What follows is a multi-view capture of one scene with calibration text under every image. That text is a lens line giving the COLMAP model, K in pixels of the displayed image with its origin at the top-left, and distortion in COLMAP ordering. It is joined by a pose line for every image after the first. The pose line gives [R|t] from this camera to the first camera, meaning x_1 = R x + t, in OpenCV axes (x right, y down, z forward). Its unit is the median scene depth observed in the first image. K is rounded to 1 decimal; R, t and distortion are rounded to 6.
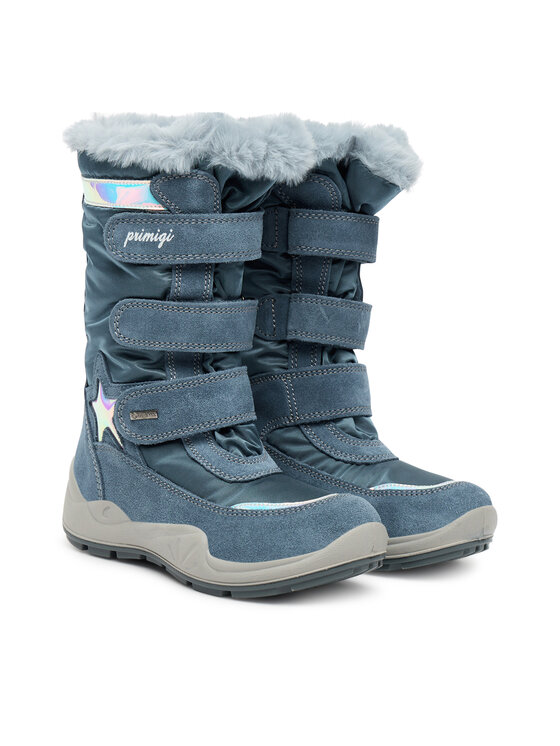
lens RADIAL K [[1469.6, 0, 279.2], [0, 1469.6, 373.1], [0, 0, 1]] dist [-0.309150, 0.000000]
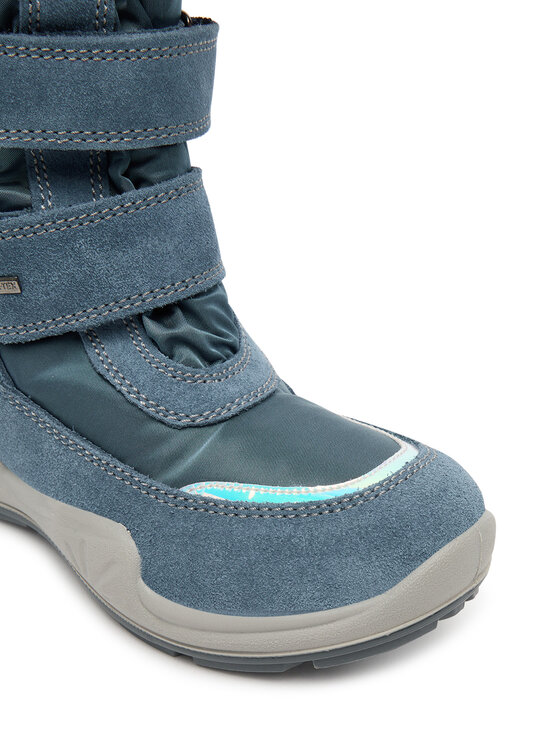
lens RADIAL K [[917.0, 0, 286.8], [0, 917.0, 370.9], [0, 0, 1]] dist [-0.018213, 0.000000]
pose [[0.998133, -0.037536, 0.048173, -0.011276], [0.018941, 0.940189, 0.340125, -0.045769], [-0.058059, -0.338578, 0.939145, 0.705187]]
